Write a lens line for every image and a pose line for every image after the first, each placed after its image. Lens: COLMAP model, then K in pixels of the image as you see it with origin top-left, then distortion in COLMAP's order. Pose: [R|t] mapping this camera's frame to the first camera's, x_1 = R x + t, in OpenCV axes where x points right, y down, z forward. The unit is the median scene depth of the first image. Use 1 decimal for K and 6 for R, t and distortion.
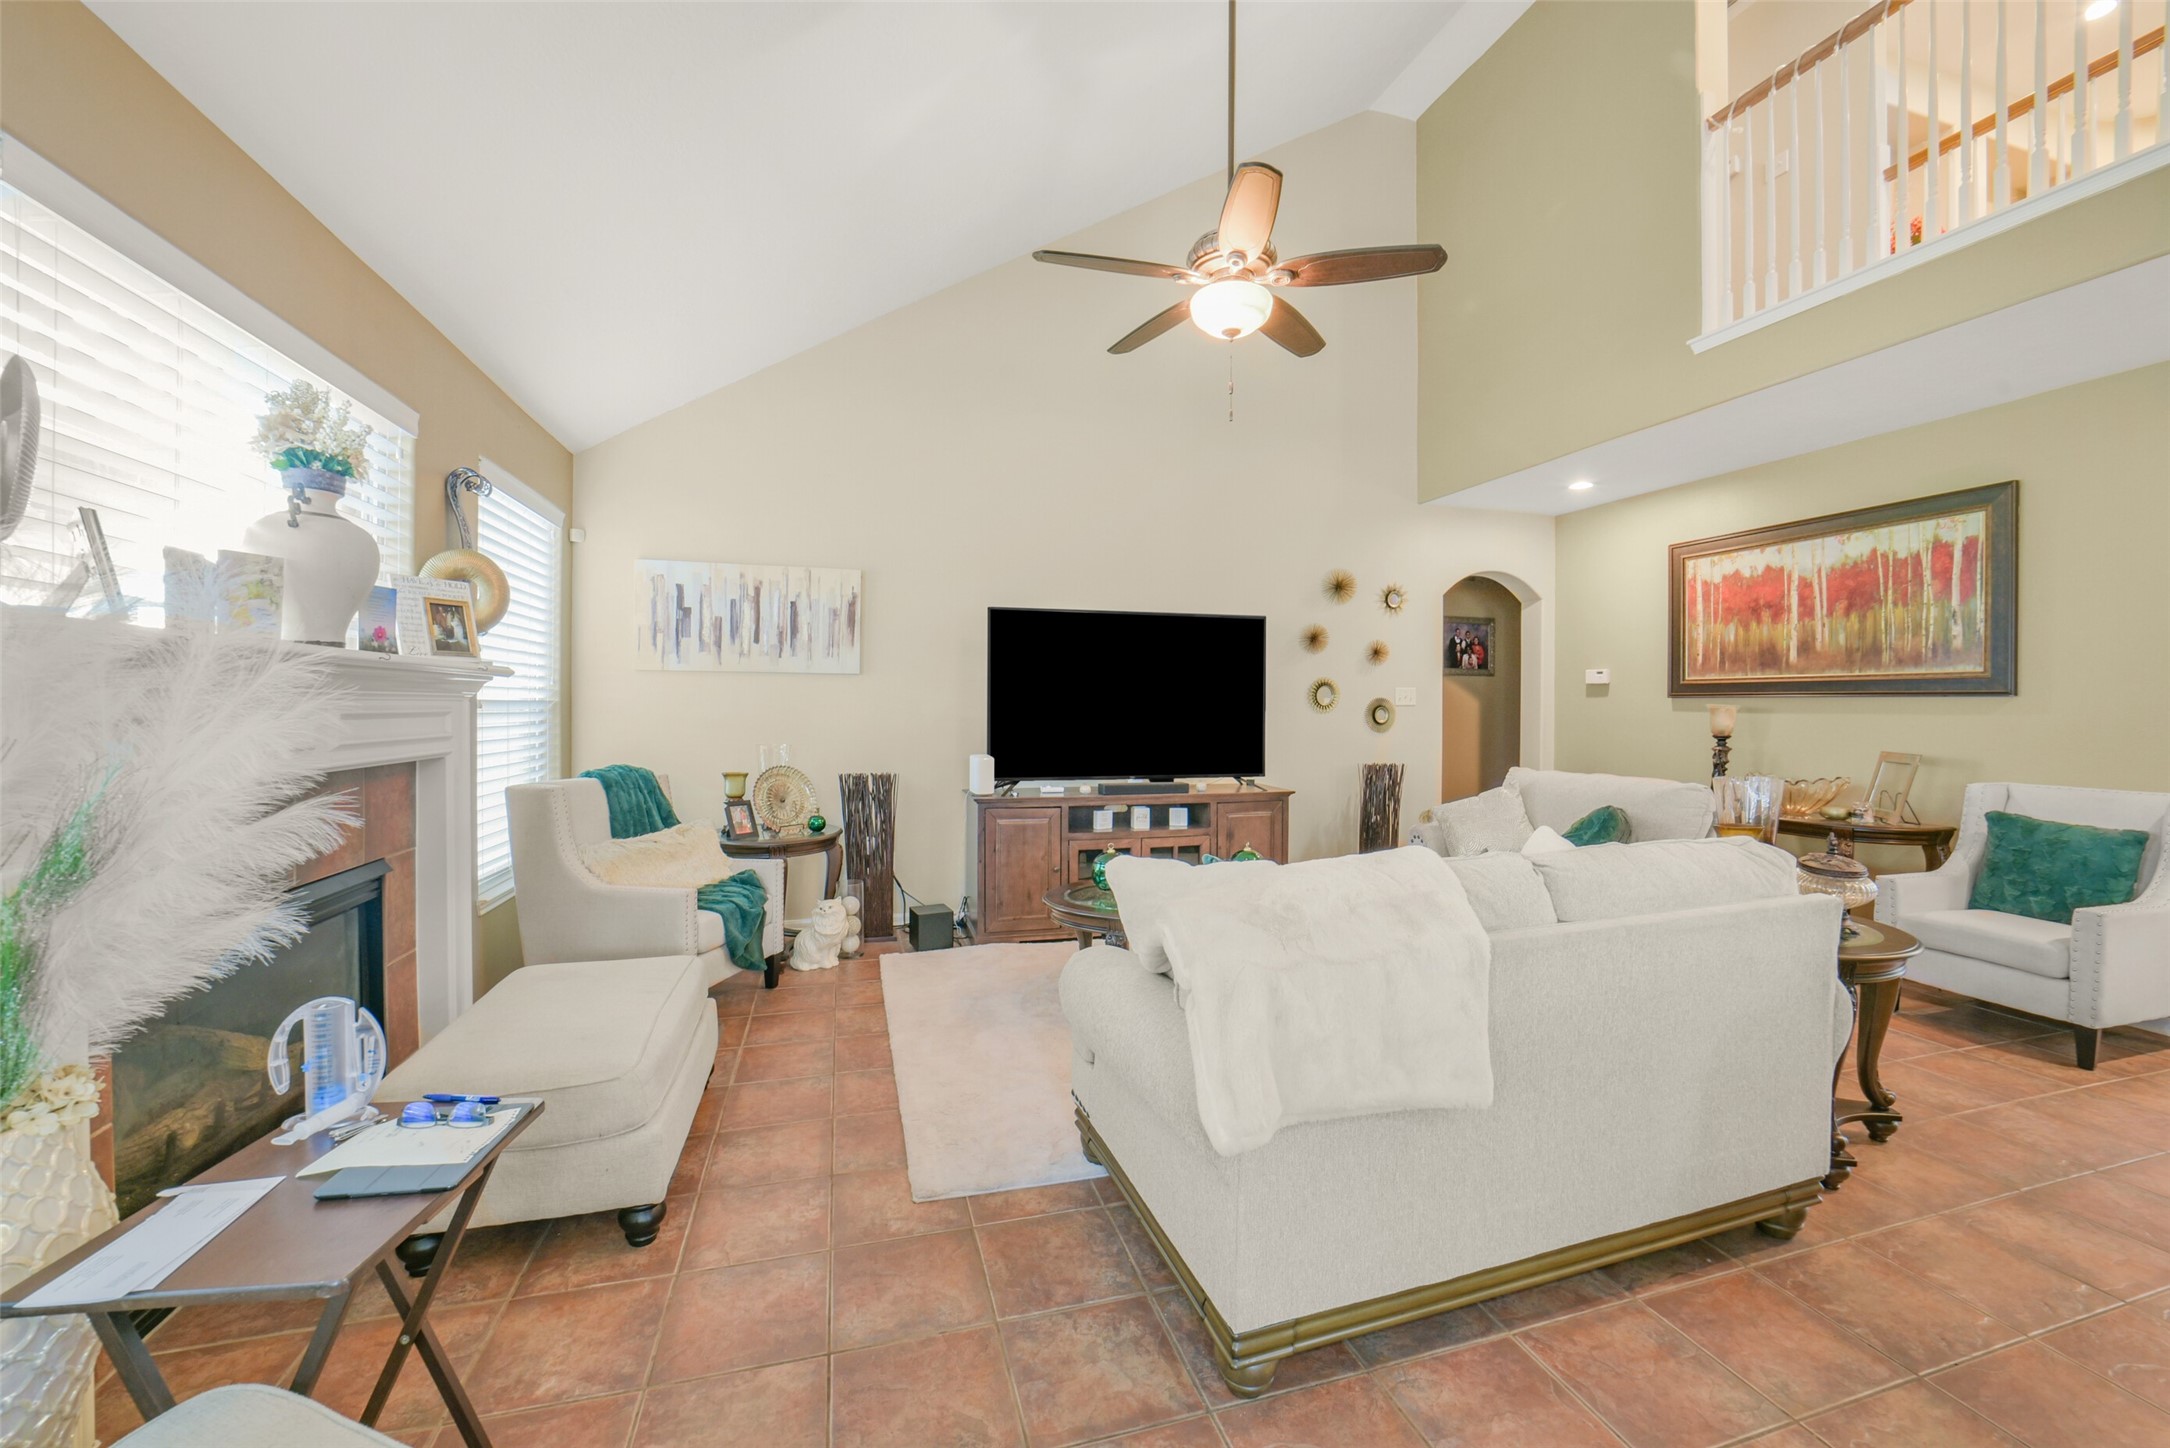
lens RADIAL K [[858.3, 0, 1084.8], [0, 858.3, 708.5], [0, 0, 1]] dist [-0.017272, 0.000407]
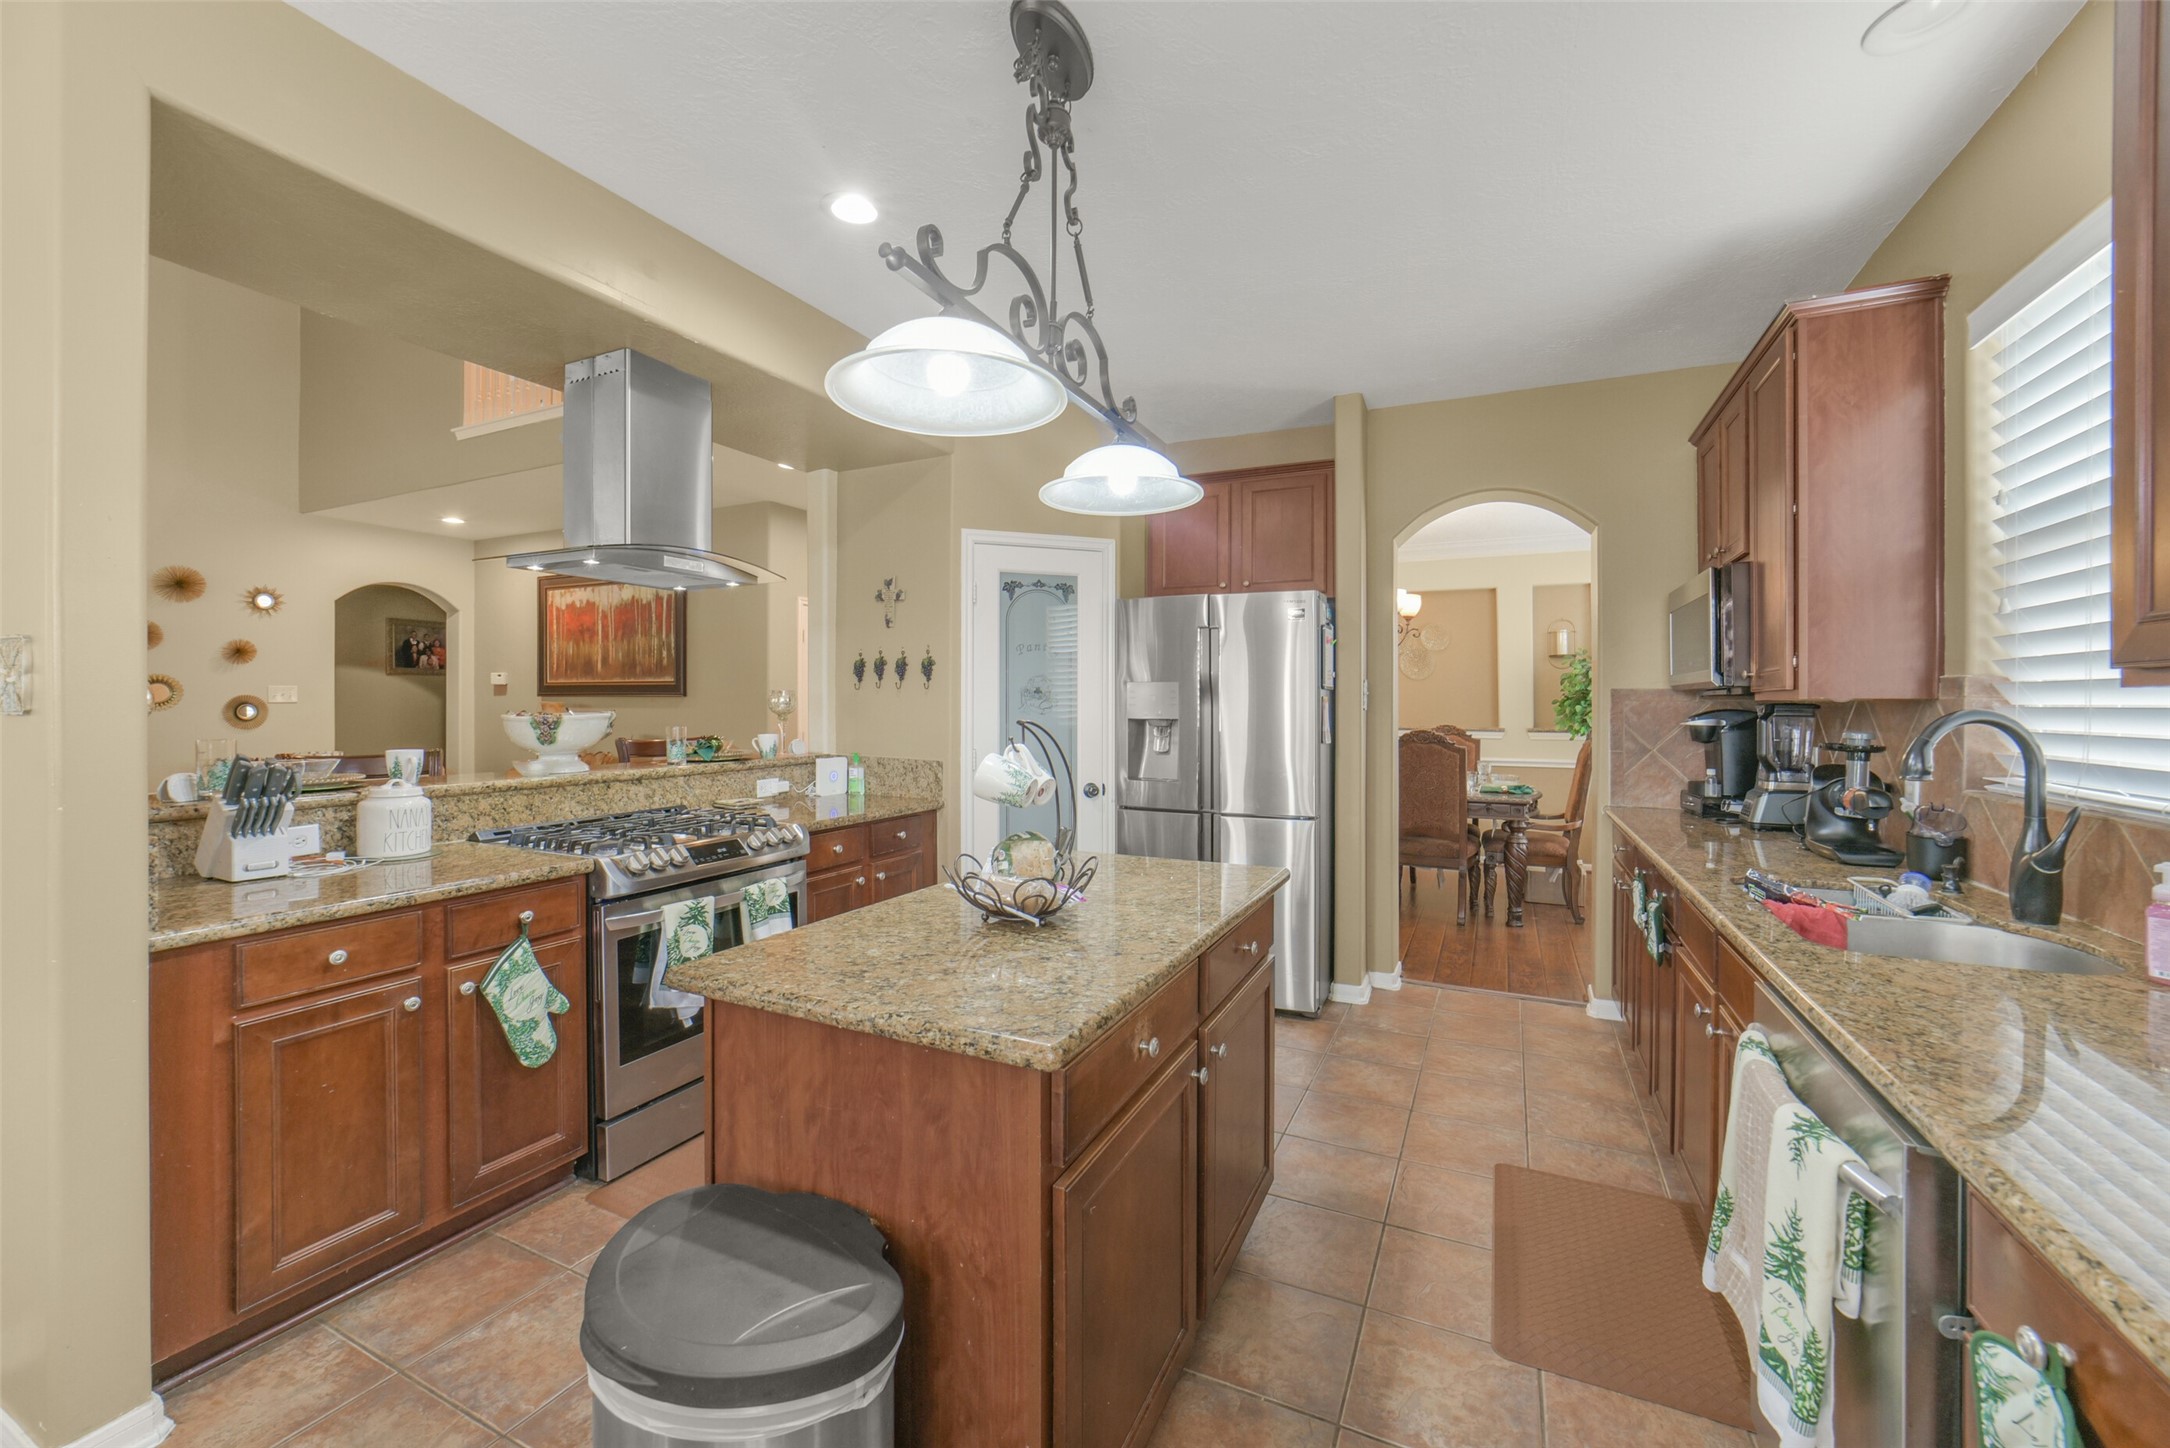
lens RADIAL K [[858.3, 0, 1084.8], [0, 858.3, 708.5], [0, 0, 1]] dist [-0.017272, 0.000407]
pose [[0.668787, -0.004810, 0.743439, 0.331852], [0.002656, 0.999988, 0.004080, 0.002667], [-0.743449, -0.000754, 0.668792, -0.544602]]
